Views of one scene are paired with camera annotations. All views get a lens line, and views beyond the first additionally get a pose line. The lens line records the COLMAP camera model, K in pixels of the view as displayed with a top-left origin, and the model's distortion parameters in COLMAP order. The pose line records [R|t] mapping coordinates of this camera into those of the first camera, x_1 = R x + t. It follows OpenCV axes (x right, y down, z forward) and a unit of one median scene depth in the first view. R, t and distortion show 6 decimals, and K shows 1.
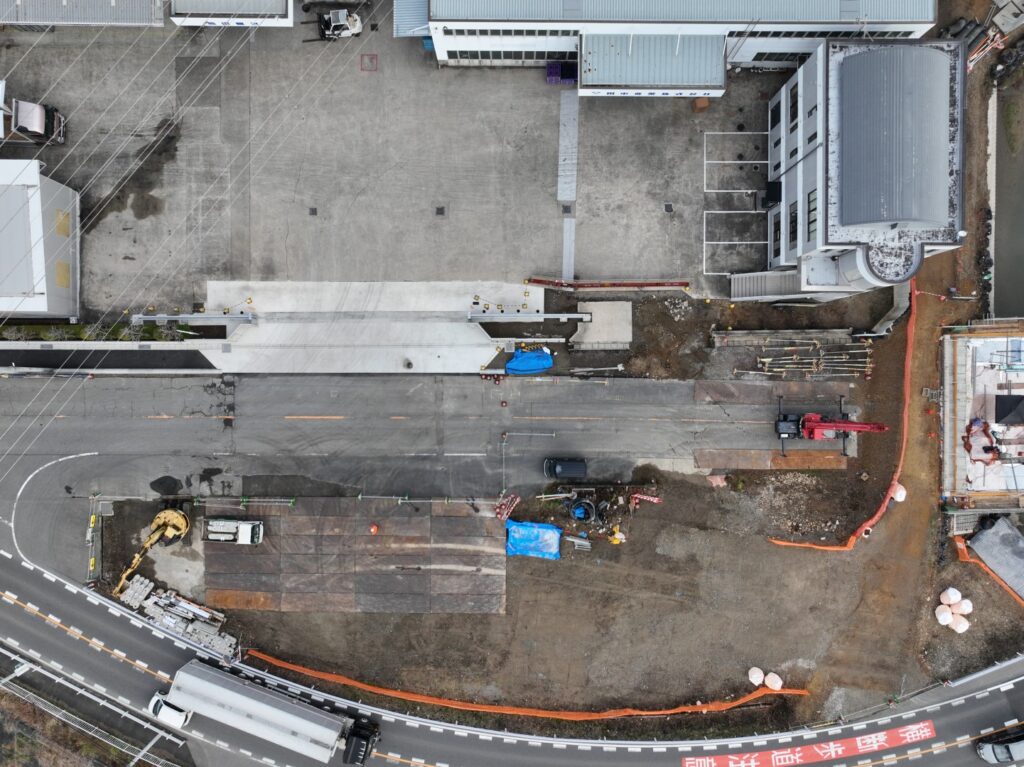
lens RADIAL K [[718.6, 0, 512.9], [0, 718.6, 383.0], [0, 0, 1]] dist [-0.019183, 0.028456]
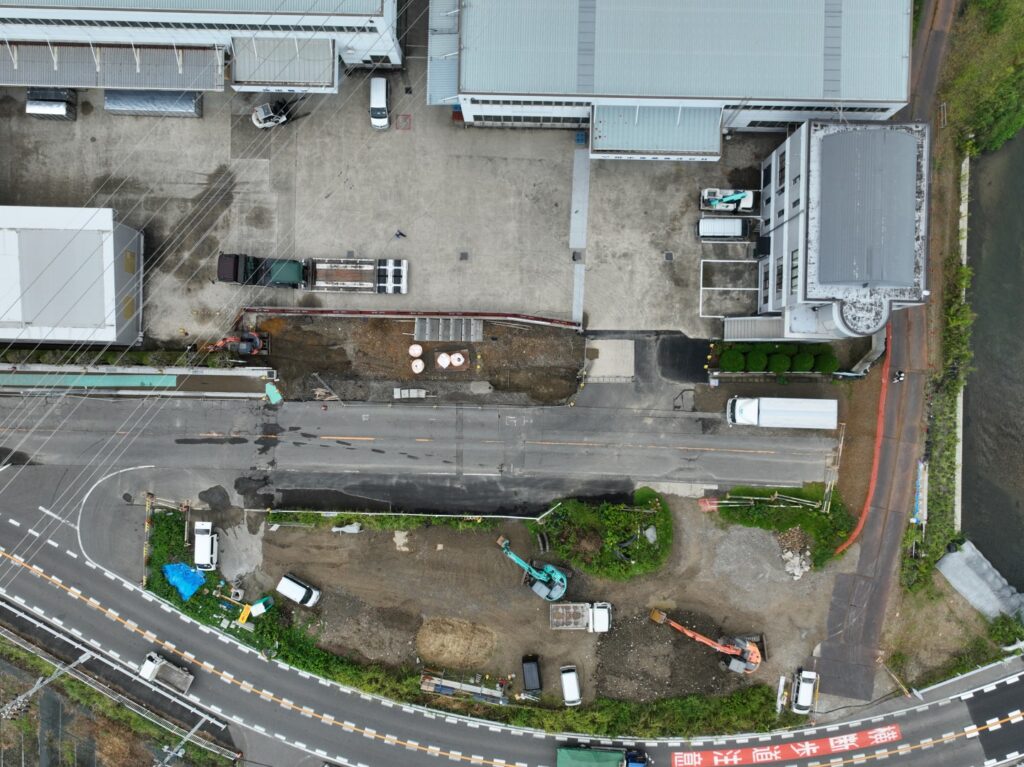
lens RADIAL K [[718.6, 0, 513.2], [0, 718.6, 385.2], [0, 0, 1]] dist [-0.019183, 0.028456]
pose [[0.999692, 0.020085, -0.014588, -0.004480], [-0.020120, 0.999795, -0.002273, -0.038317], [0.014540, 0.002566, 0.999891, -0.115794]]
